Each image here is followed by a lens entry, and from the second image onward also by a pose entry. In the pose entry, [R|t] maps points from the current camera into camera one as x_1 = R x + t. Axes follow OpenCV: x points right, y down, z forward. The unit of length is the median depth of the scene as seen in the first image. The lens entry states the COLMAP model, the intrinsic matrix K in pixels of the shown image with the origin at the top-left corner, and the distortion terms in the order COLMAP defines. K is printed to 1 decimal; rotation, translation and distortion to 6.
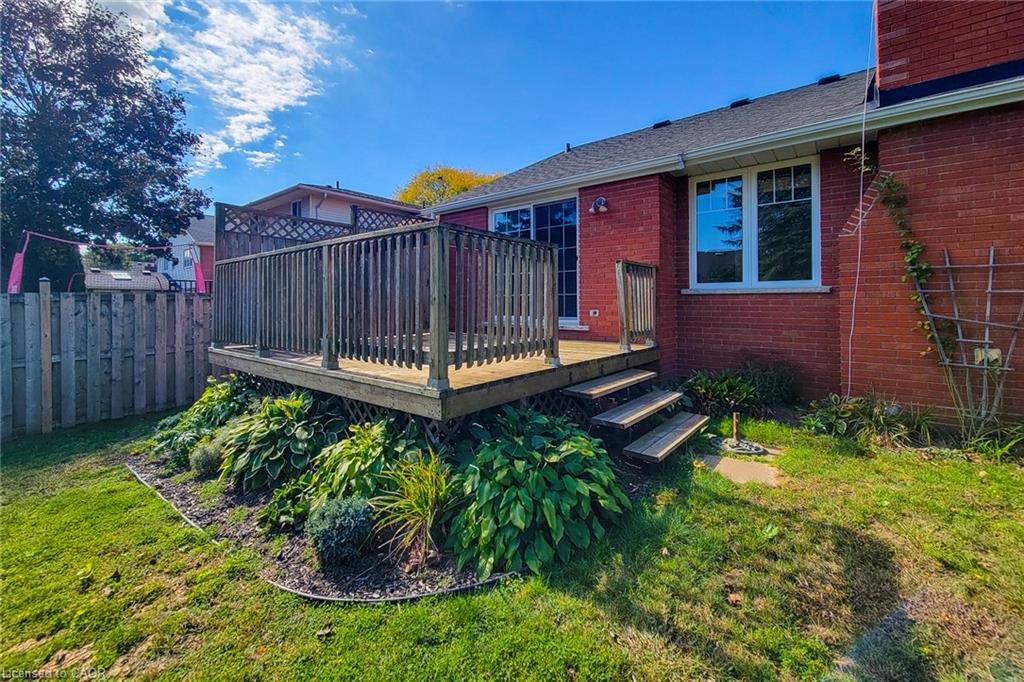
lens RADIAL K [[429.5, 0, 503.9], [0, 429.5, 300.2], [0, 0, 1]] dist [-0.002251, -0.000256]
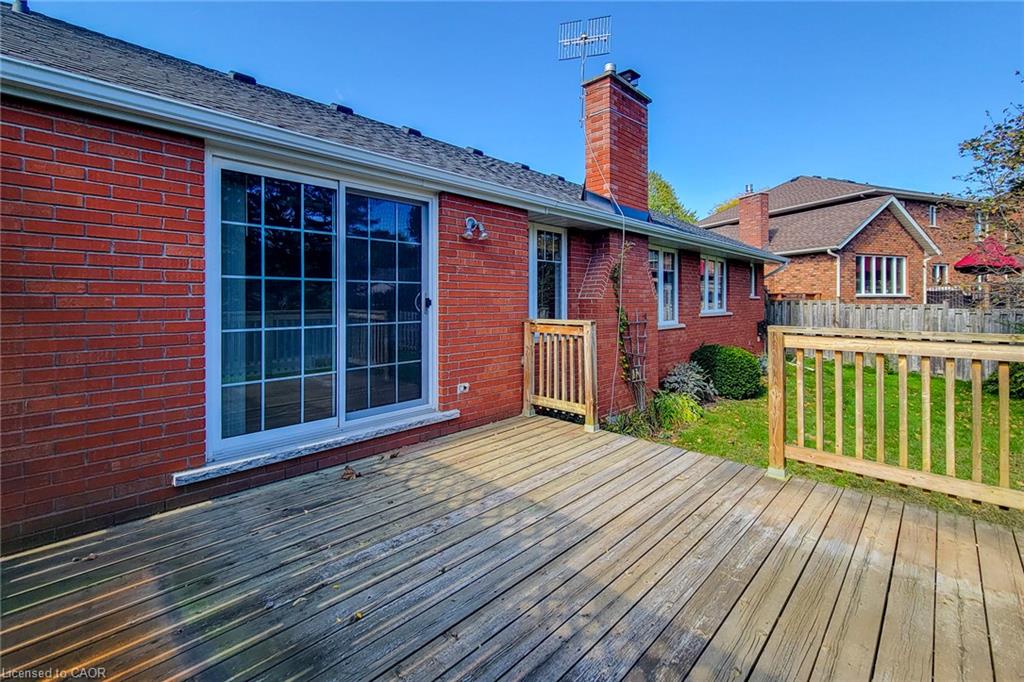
lens RADIAL K [[429.5, 0, 503.9], [0, 429.5, 300.2], [0, 0, 1]] dist [-0.002251, -0.000256]
pose [[0.108873, 0.003253, 0.994050, -0.506313], [-0.008421, 0.999962, -0.002350, -0.119324], [-0.994020, -0.008115, 0.108897, 0.988143]]
